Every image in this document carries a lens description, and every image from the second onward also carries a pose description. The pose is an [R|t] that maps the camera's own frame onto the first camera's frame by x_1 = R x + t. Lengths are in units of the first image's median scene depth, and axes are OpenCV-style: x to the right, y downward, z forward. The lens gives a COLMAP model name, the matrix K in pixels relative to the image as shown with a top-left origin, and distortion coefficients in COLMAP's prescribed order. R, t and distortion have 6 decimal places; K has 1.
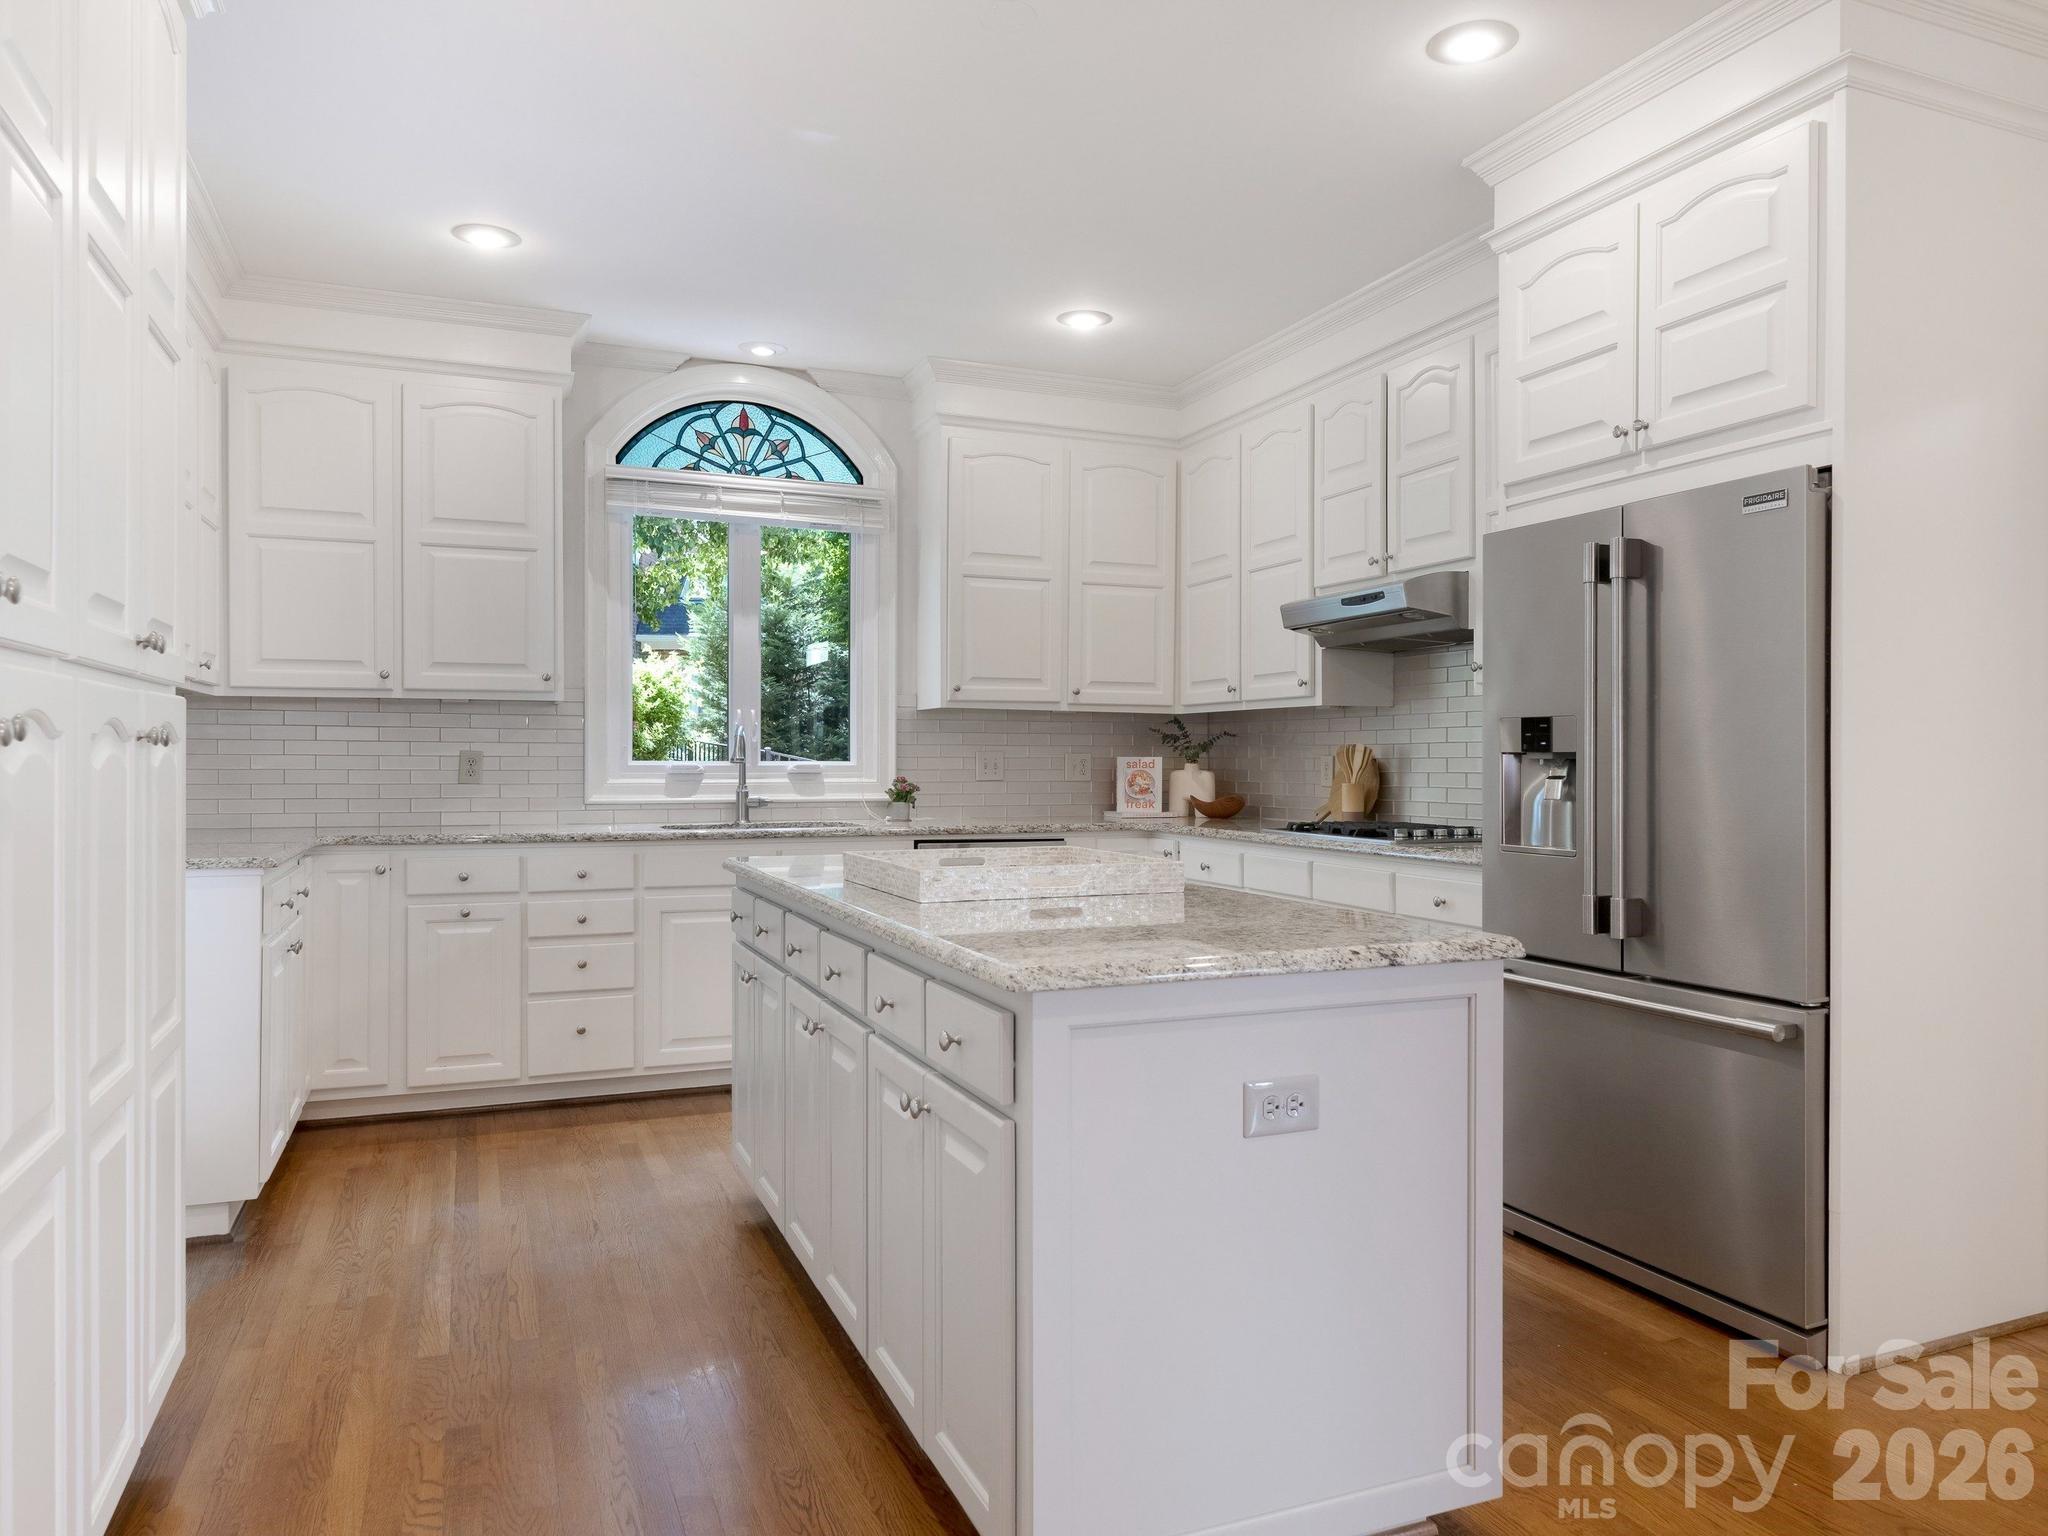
lens RADIAL K [[1388.9, 0, 1074.4], [0, 1388.9, 763.4], [0, 0, 1]] dist [0.001143, 0.000085]
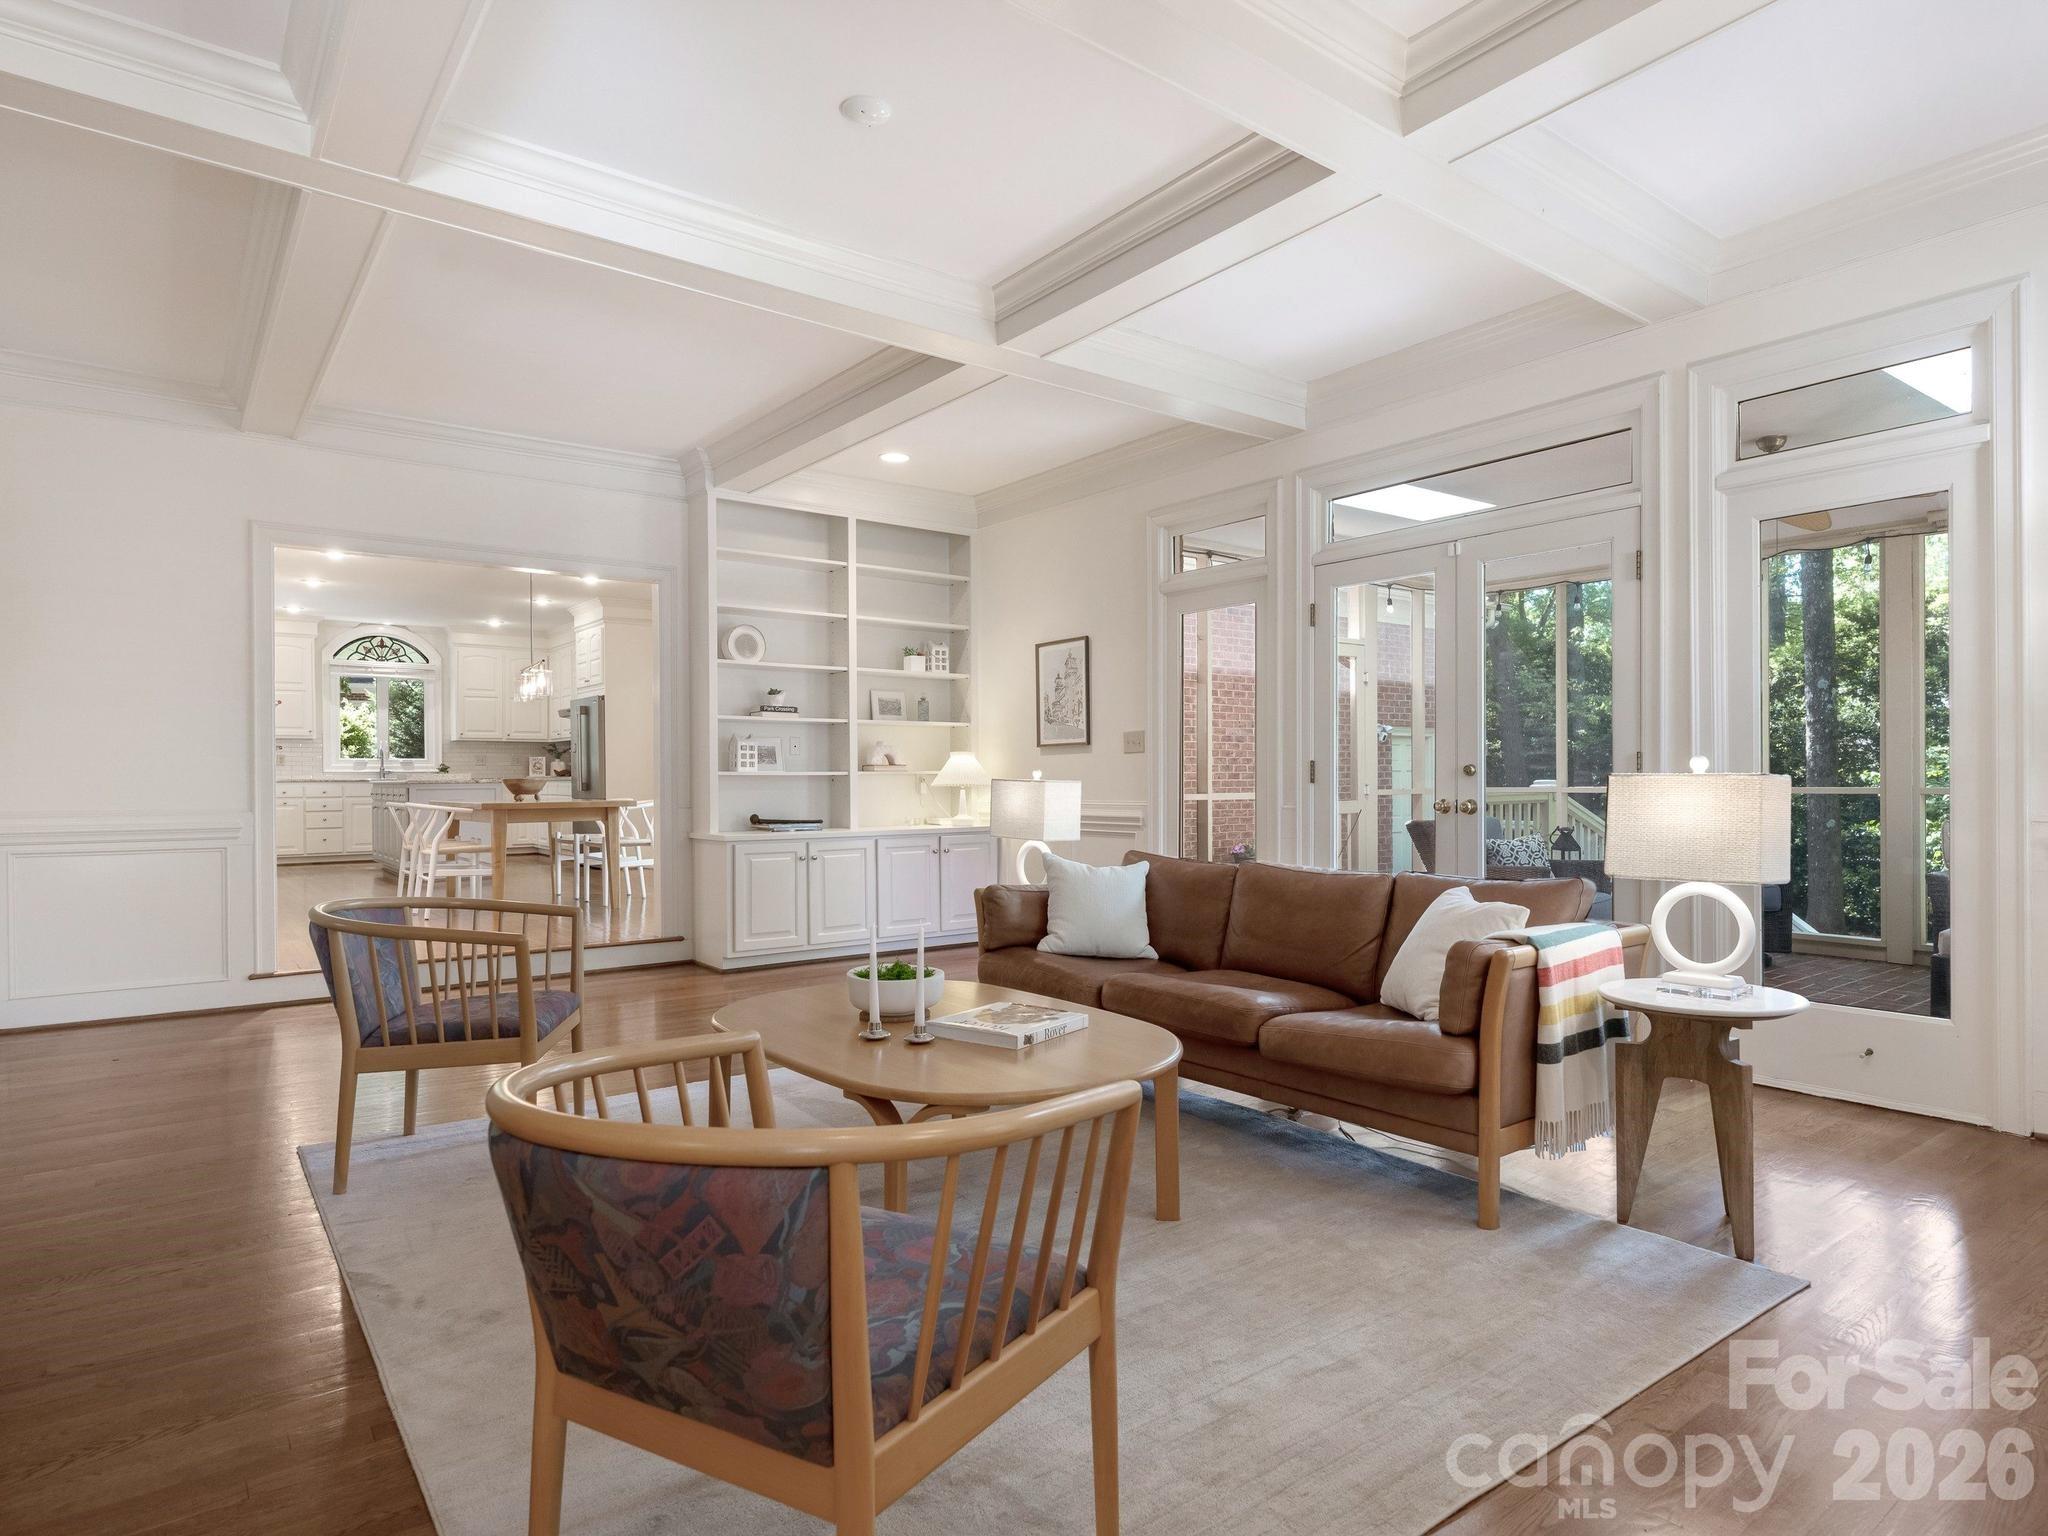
lens RADIAL K [[1169.1, 0, 1064.5], [0, 1169.1, 785.5], [0, 0, 1]] dist [-0.000906, 0.000189]
pose [[0.968018, -0.009640, 0.250694, 0.543268], [0.008537, 0.999949, 0.005486, 0.055110], [-0.250734, -0.003171, 0.968051, -1.776418]]
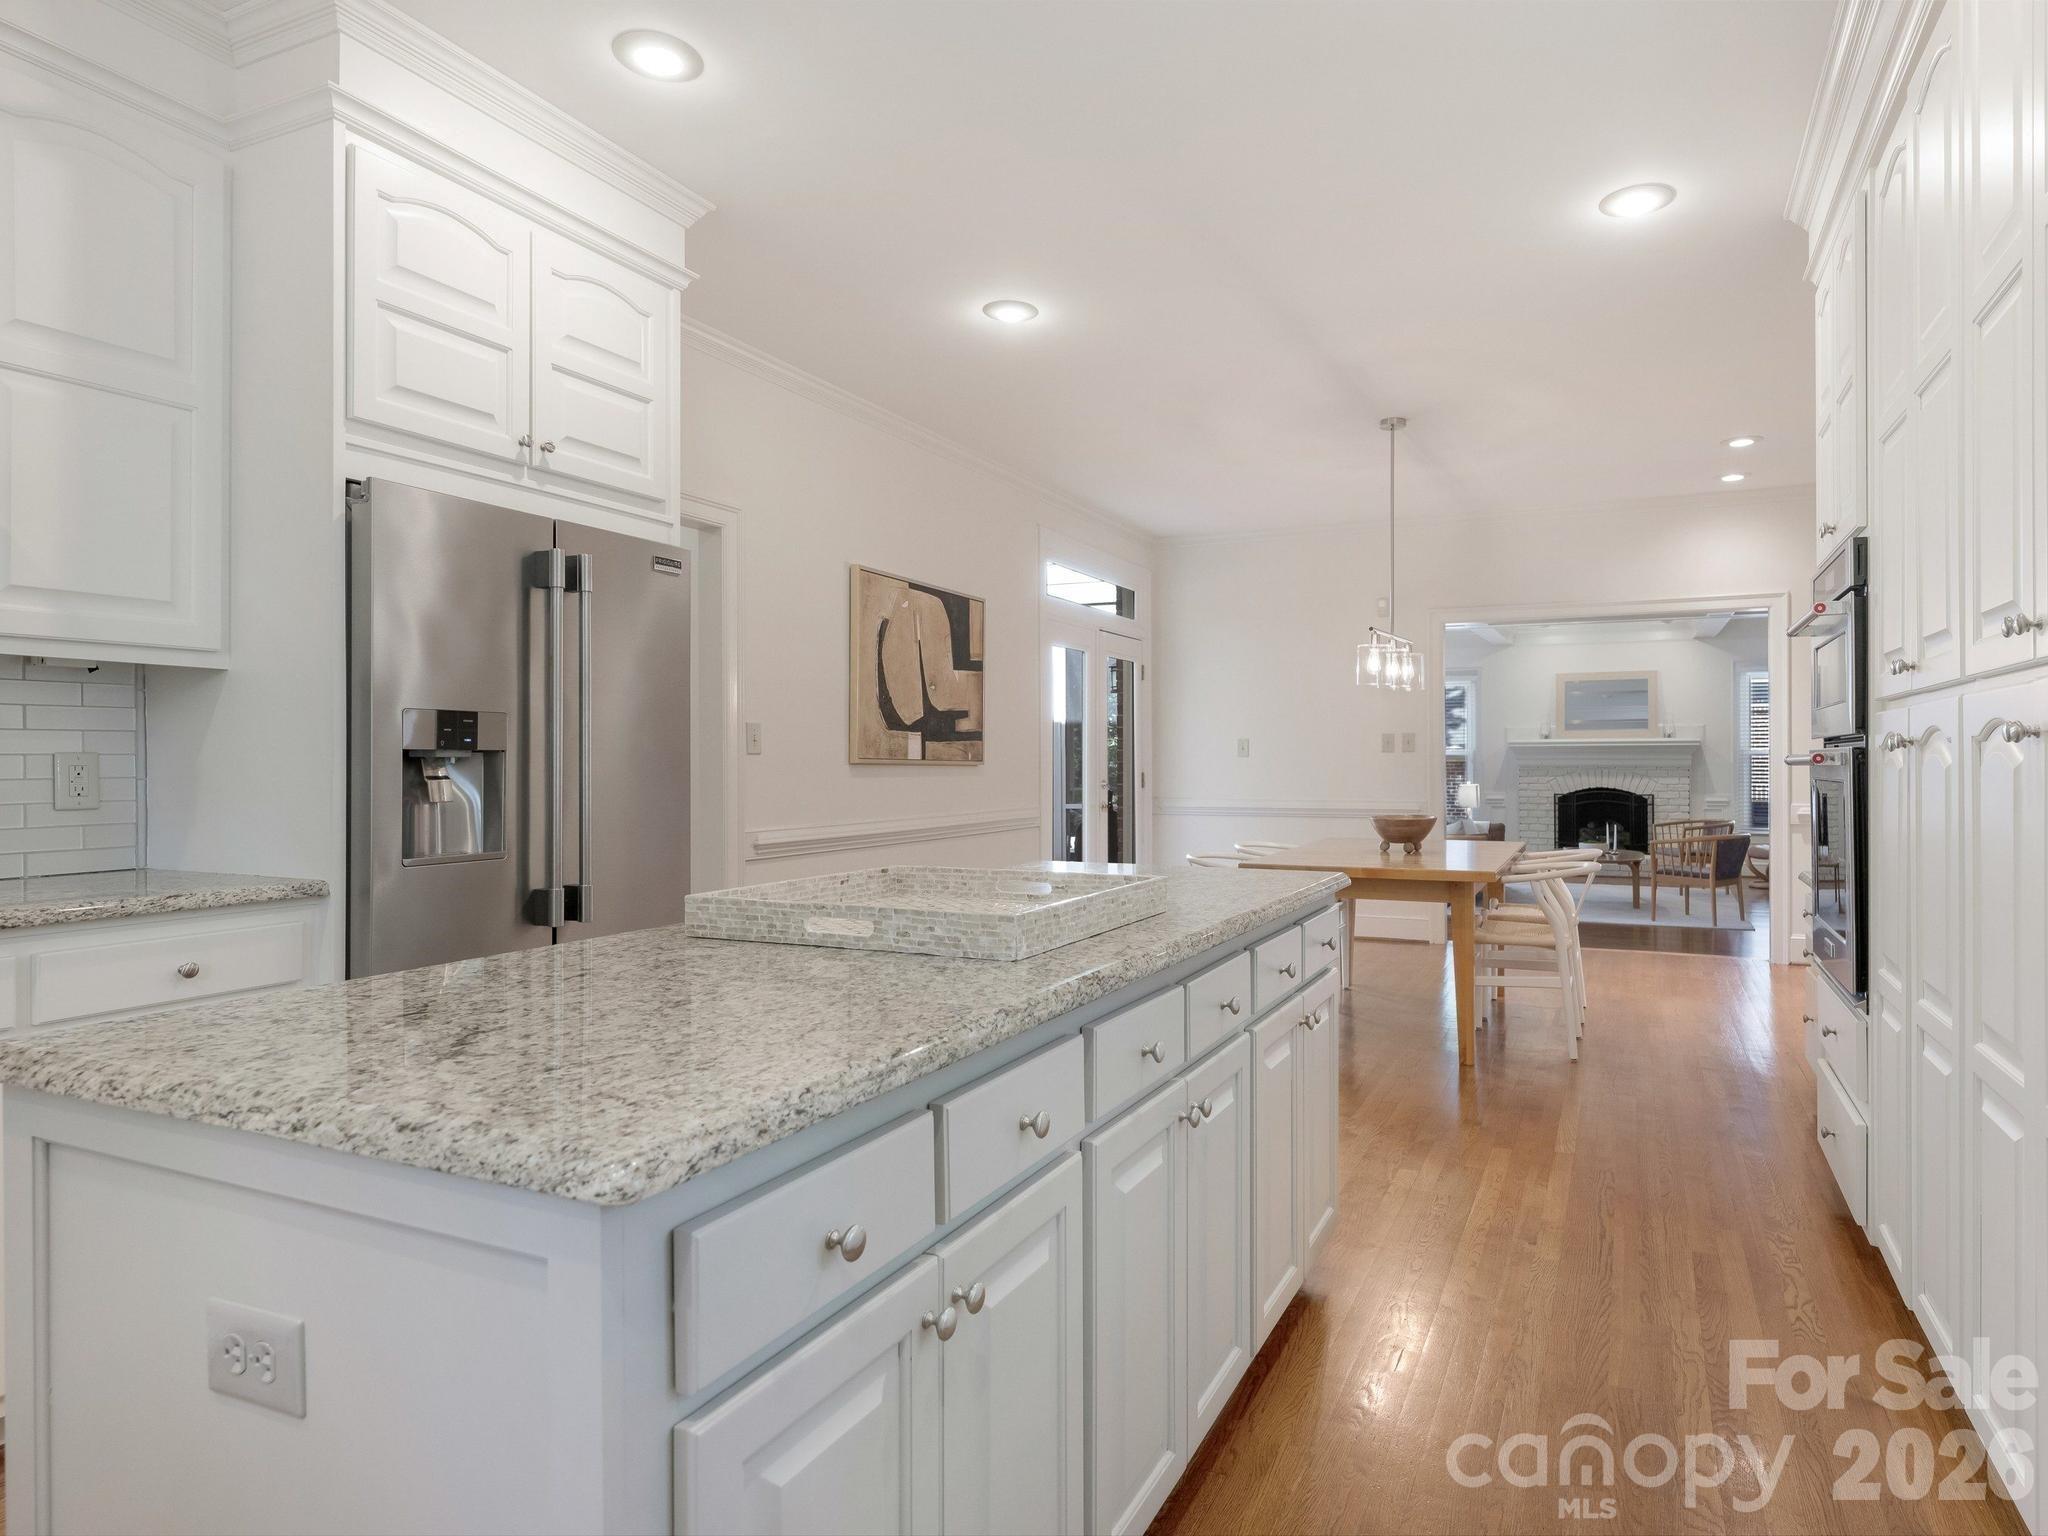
lens RADIAL K [[1169.1, 0, 1098.5], [0, 1169.1, 767.7], [0, 0, 1]] dist [-0.000906, 0.000189]
pose [[-0.668392, -0.005263, 0.743790, -0.313830], [0.001645, 0.999962, 0.008554, -0.001379], [-0.743807, 0.006941, -0.668358, 0.734712]]
